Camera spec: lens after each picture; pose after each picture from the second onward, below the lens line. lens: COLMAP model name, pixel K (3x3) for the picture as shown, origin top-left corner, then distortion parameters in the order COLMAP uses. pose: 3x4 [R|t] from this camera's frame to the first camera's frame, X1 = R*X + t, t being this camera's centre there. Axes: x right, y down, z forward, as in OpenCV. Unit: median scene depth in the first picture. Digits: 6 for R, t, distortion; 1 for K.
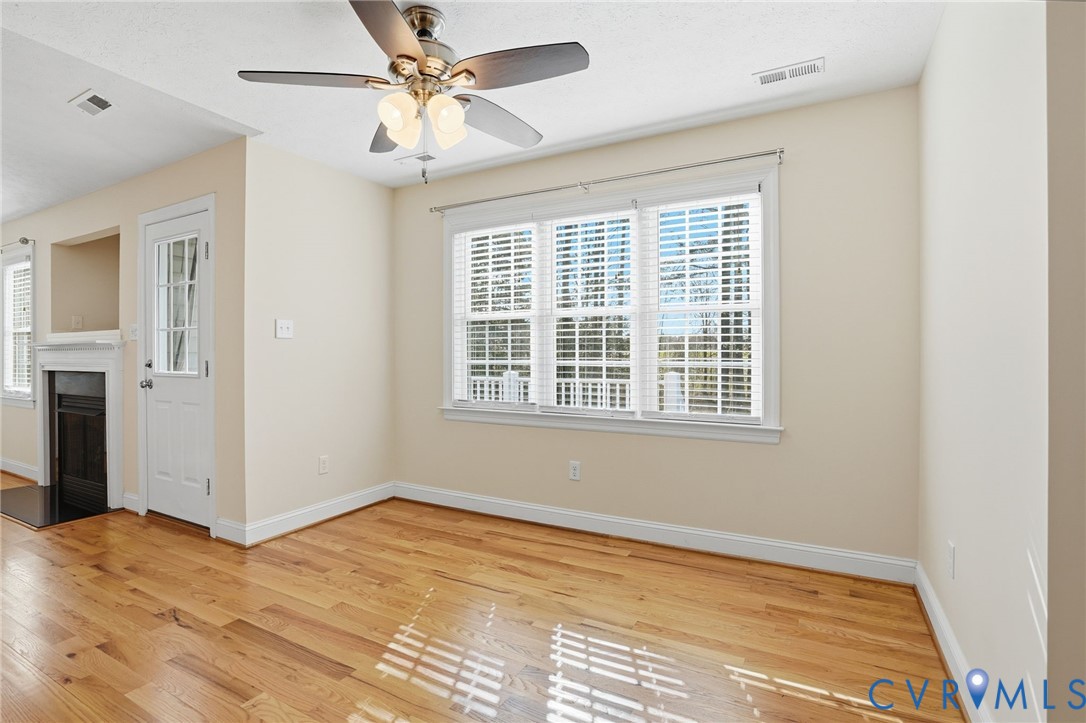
lens RADIAL K [[515.8, 0, 538.2], [0, 515.8, 364.3], [0, 0, 1]] dist [-0.044974, 0.007223]
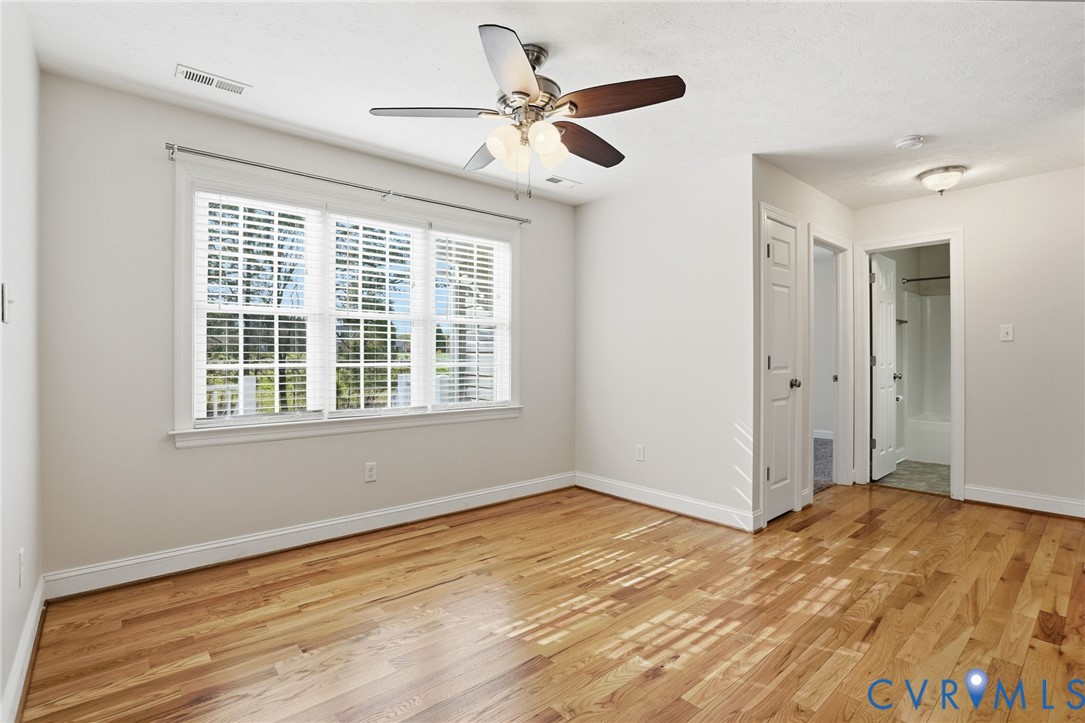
lens RADIAL K [[515.3, 0, 531.5], [0, 515.3, 359.2], [0, 0, 1]] dist [-0.044974, 0.007223]
pose [[0.360708, -0.005066, 0.932665, -0.778695], [0.012965, 0.999916, 0.000417, -0.010658], [-0.932589, 0.011942, 0.360743, 0.357367]]
